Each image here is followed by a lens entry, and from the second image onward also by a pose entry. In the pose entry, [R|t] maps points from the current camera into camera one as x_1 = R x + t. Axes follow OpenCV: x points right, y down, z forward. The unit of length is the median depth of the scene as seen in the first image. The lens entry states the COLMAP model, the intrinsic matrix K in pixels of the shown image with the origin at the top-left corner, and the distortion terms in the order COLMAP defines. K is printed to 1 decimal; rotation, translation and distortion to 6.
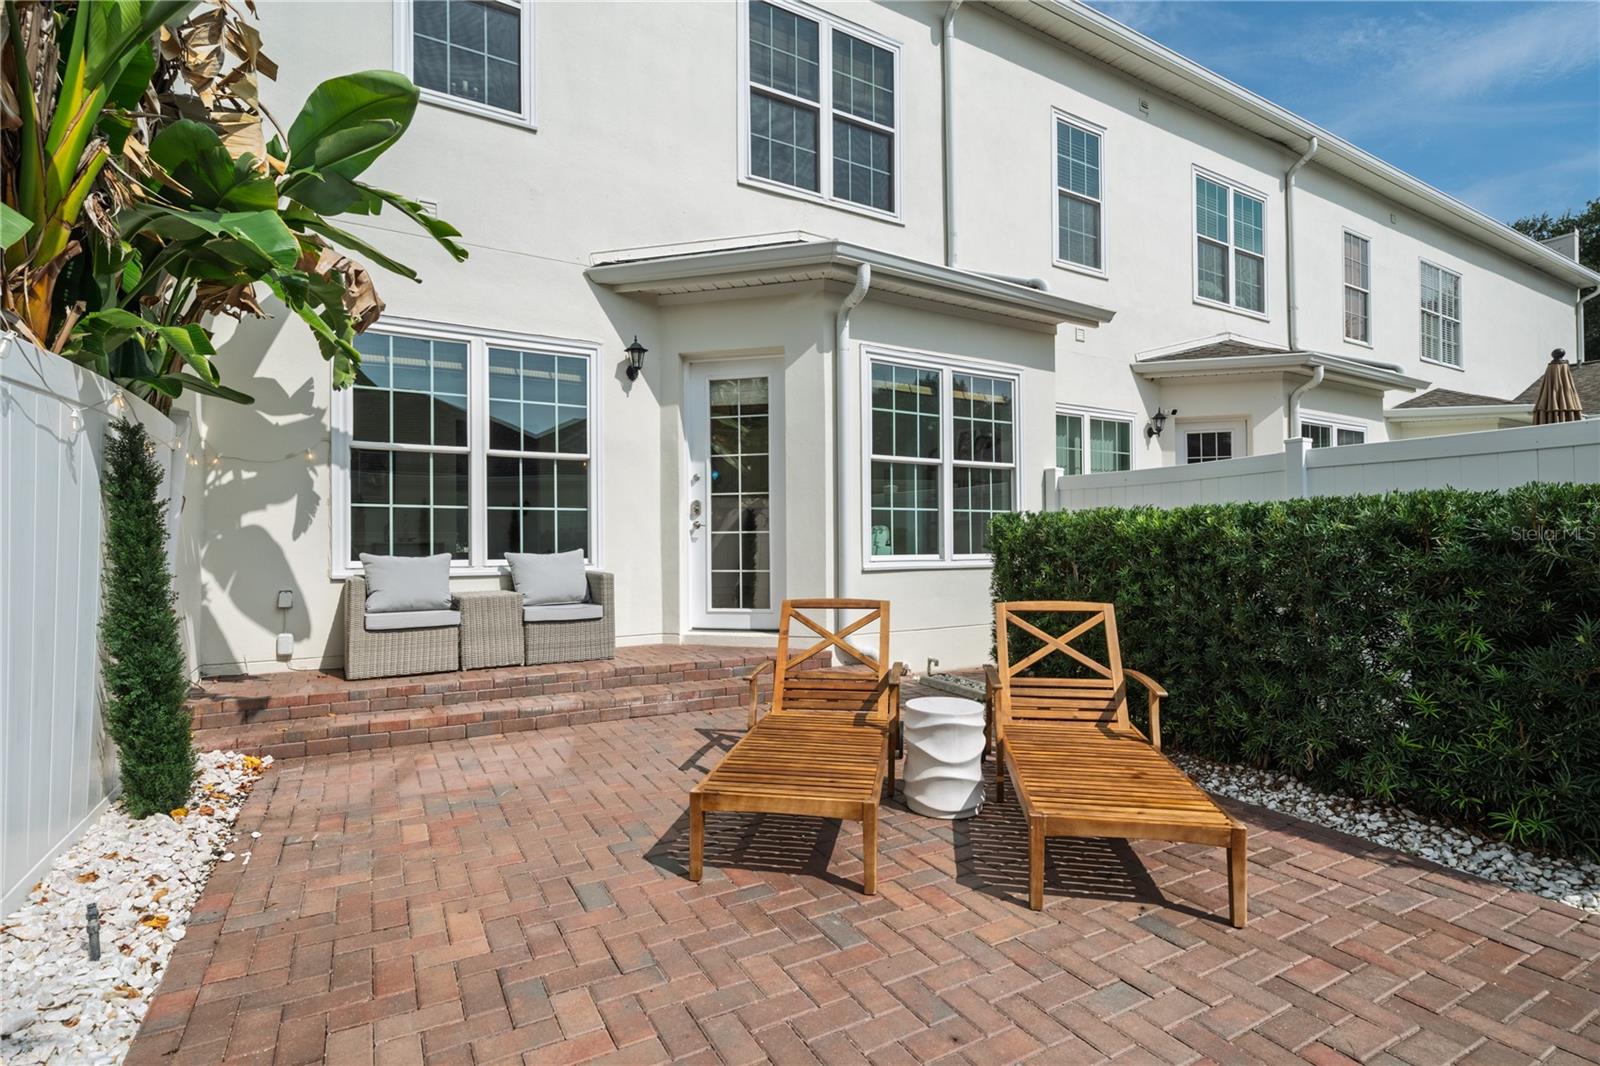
lens RADIAL K [[769.9, 0, 800.6], [0, 769.9, 539.1], [0, 0, 1]] dist [0.003591, 0.000429]
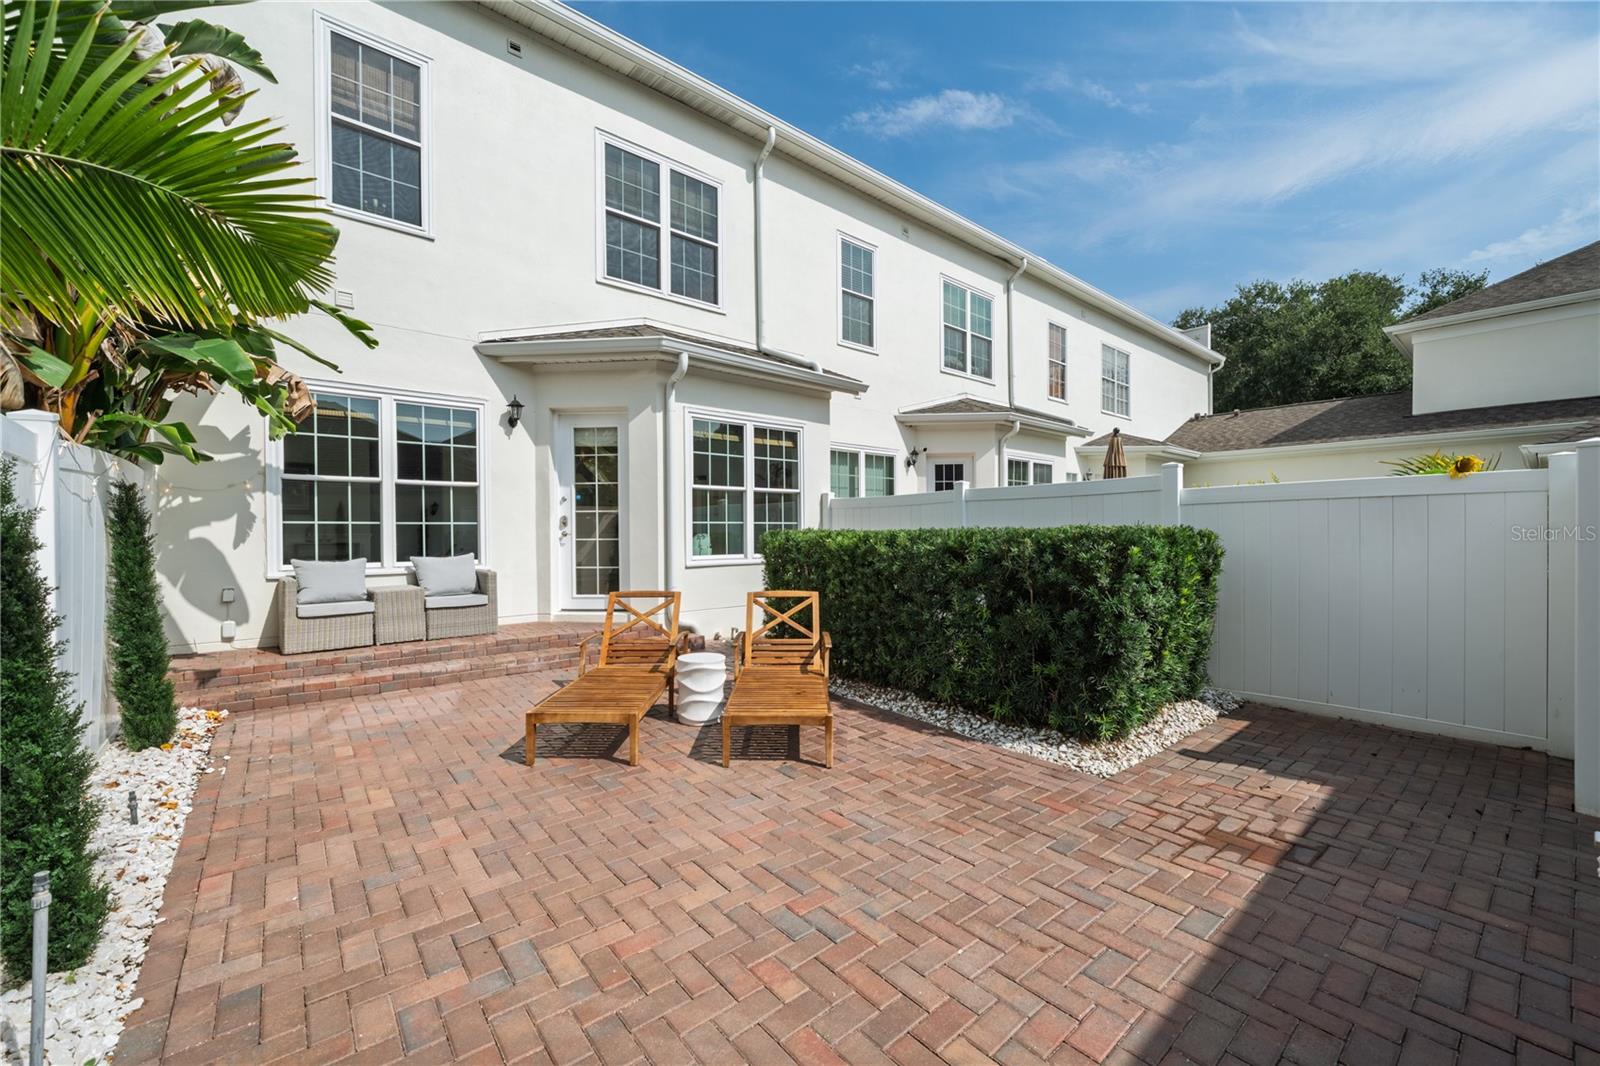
lens RADIAL K [[639.0, 0, 799.6], [0, 639.0, 537.9], [0, 0, 1]] dist [-0.000685, -0.000132]
pose [[0.985292, -0.001128, 0.170878, 0.104340], [-0.001670, 0.999867, 0.016230, -0.038540], [-0.170873, -0.016277, 0.985159, -0.234938]]
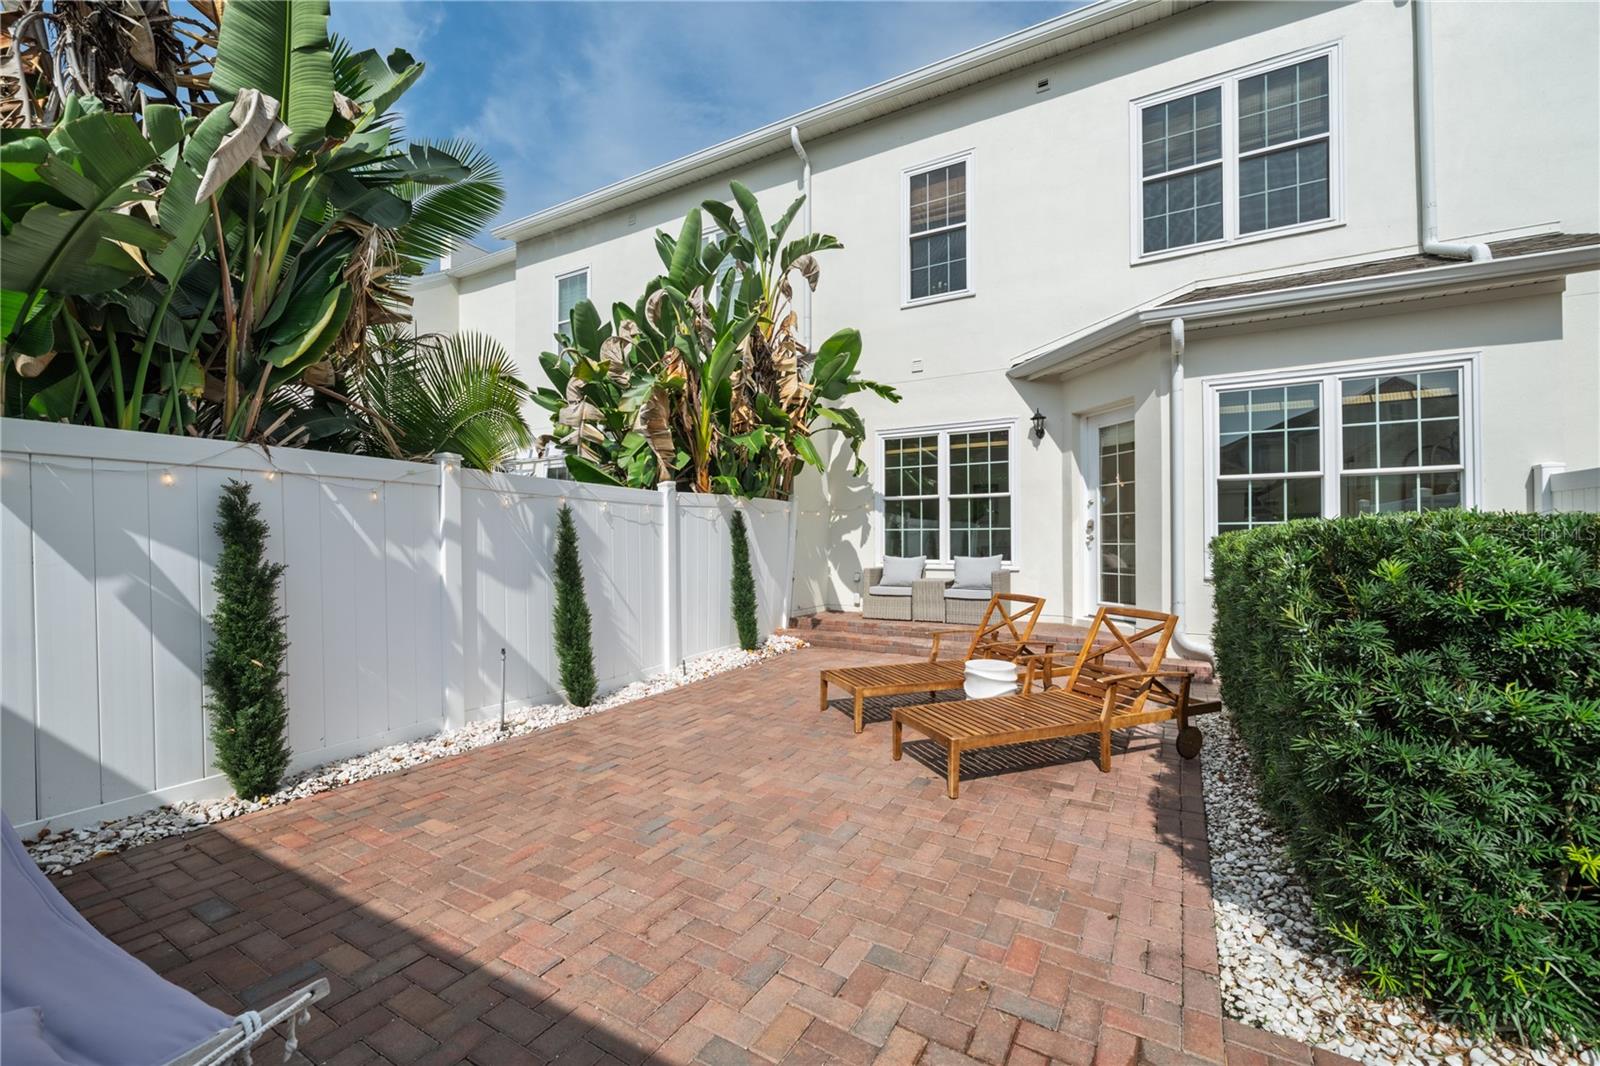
lens RADIAL K [[639.0, 0, 799.6], [0, 639.0, 537.9], [0, 0, 1]] dist [-0.000685, -0.000132]
pose [[0.500979, -0.000552, -0.865459, 0.727030], [0.004418, 0.999988, 0.001919, -0.029518], [0.865448, -0.004785, 0.500976, 0.010573]]
